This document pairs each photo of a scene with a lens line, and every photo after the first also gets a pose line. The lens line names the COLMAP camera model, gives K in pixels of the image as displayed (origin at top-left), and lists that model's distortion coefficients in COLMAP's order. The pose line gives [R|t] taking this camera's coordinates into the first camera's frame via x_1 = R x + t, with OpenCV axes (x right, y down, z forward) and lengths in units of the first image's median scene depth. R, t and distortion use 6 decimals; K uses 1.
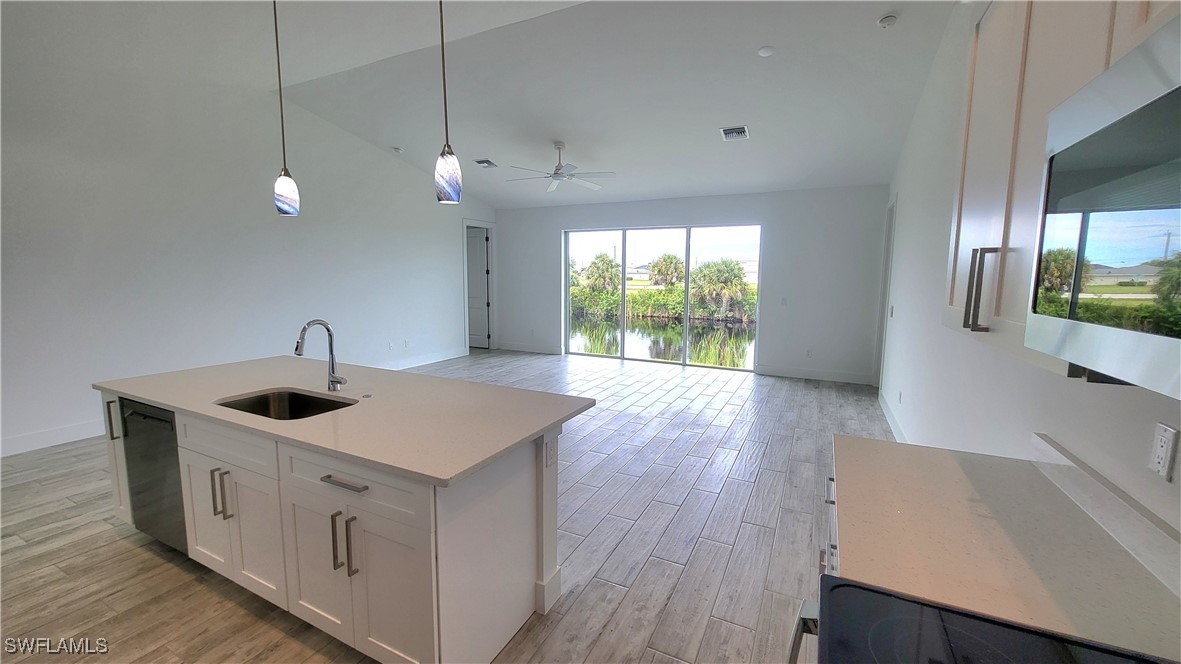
lens RADIAL K [[470.9, 0, 584.3], [0, 470.9, 330.3], [0, 0, 1]] dist [-0.000444, -0.000368]
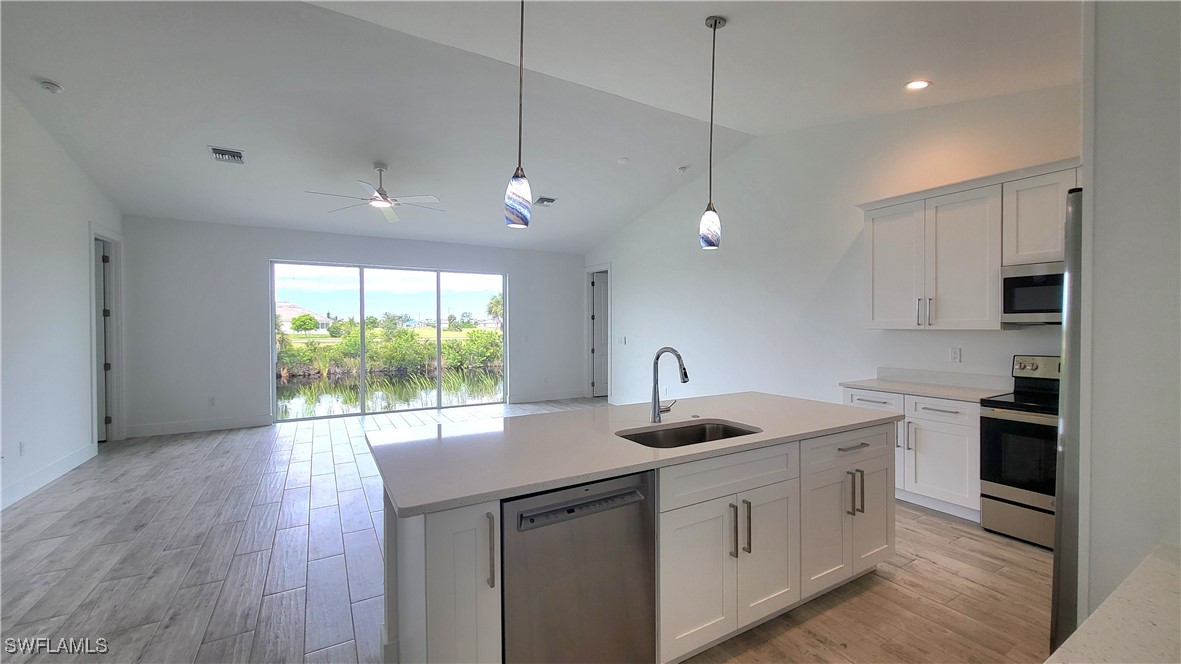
lens RADIAL K [[480.4, 0, 590.5], [0, 480.4, 332.0], [0, 0, 1]] dist [0.000338, -0.000023]
pose [[0.516758, -0.017124, 0.855960, -0.125537], [0.105101, 0.993506, -0.043576, -0.002283], [-0.849656, 0.112480, 0.515203, 0.052061]]
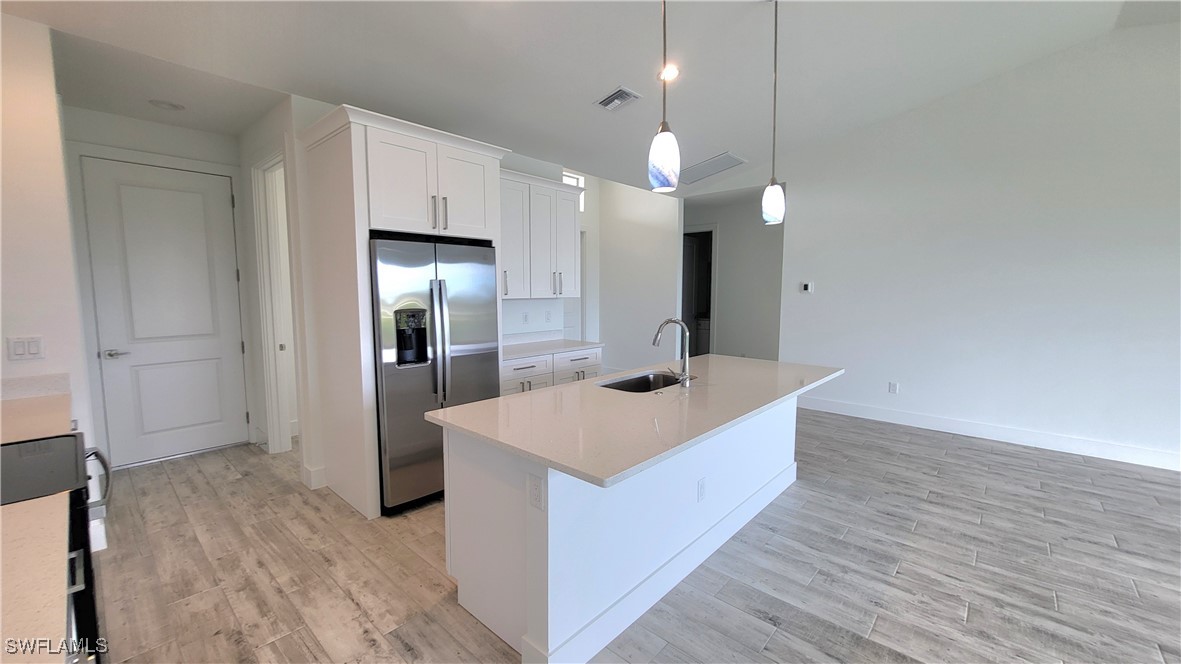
lens RADIAL K [[470.9, 0, 584.3], [0, 470.9, 330.3], [0, 0, 1]] dist [-0.000444, -0.000368]
pose [[-0.271262, 0.084155, -0.958819, 0.053928], [-0.110274, 0.986894, 0.117817, -0.010358], [0.956168, 0.137692, -0.258427, 0.092734]]
